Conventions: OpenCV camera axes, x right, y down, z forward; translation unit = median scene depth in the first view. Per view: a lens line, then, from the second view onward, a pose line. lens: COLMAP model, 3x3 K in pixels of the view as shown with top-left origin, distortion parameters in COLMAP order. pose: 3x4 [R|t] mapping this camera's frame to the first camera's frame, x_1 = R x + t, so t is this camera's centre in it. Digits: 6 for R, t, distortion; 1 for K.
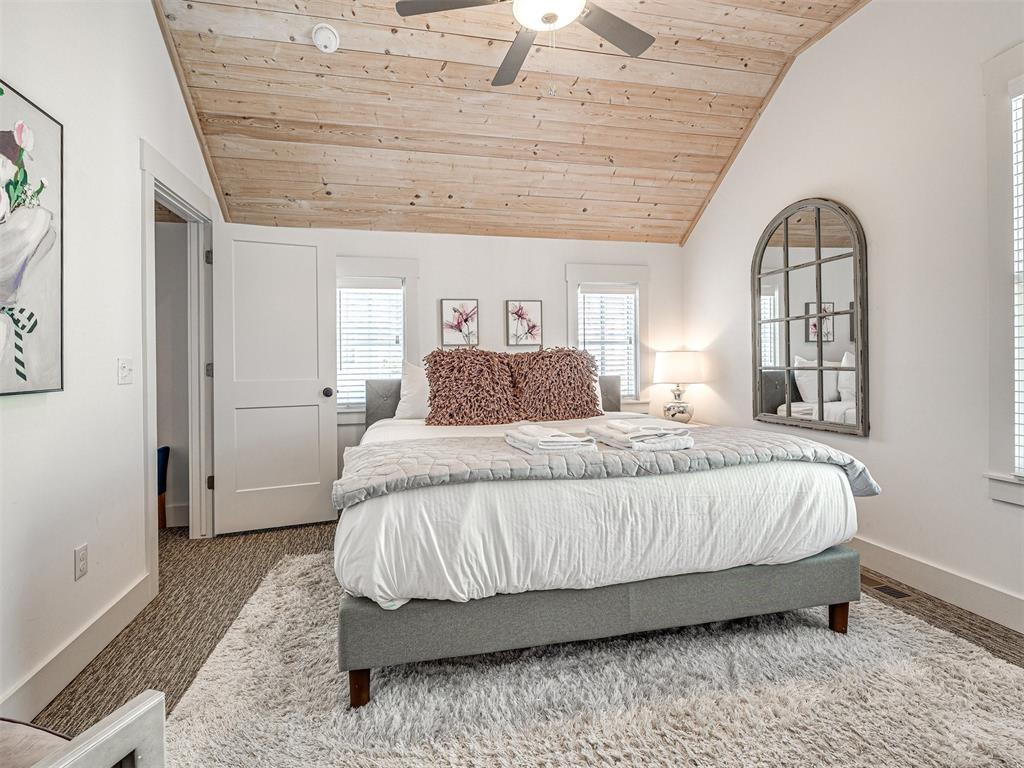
lens RADIAL K [[470.3, 0, 510.5], [0, 470.3, 363.1], [0, 0, 1]] dist [-0.003502, -0.000105]
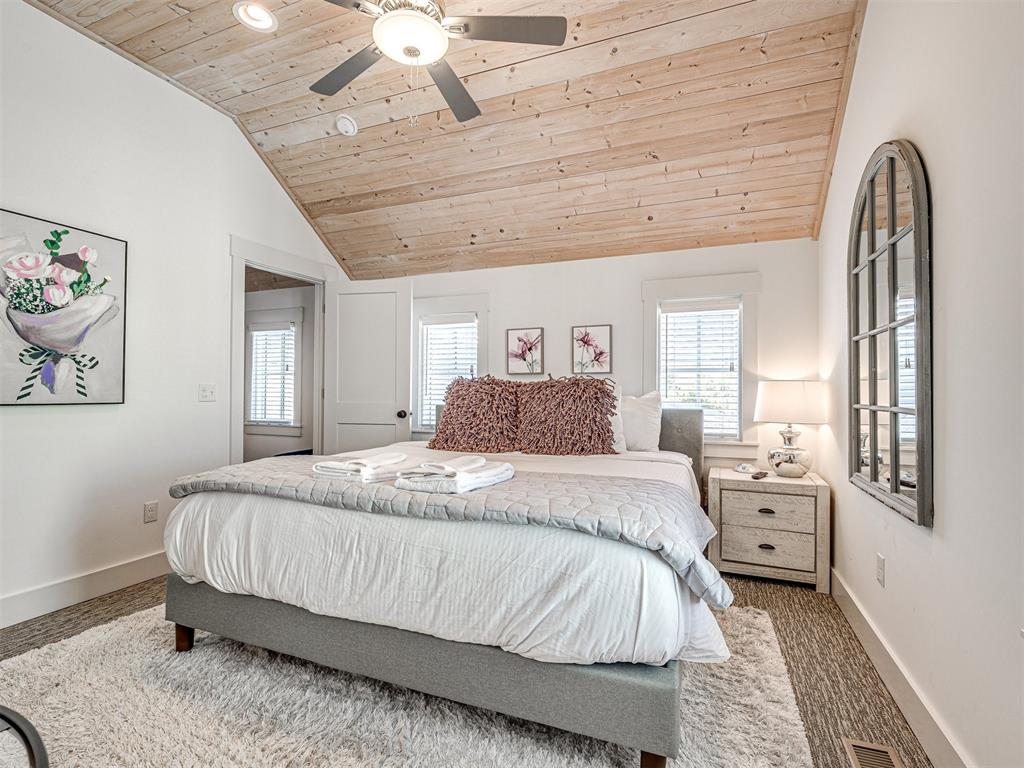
lens RADIAL K [[457.5, 0, 496.7], [0, 457.5, 385.8], [0, 0, 1]] dist [-0.004147, 0.000665]
pose [[0.841514, 0.010893, -0.540126, 0.487754], [-0.016071, 0.999859, -0.004874, -0.008063], [0.539997, 0.012782, 0.841570, 0.176118]]
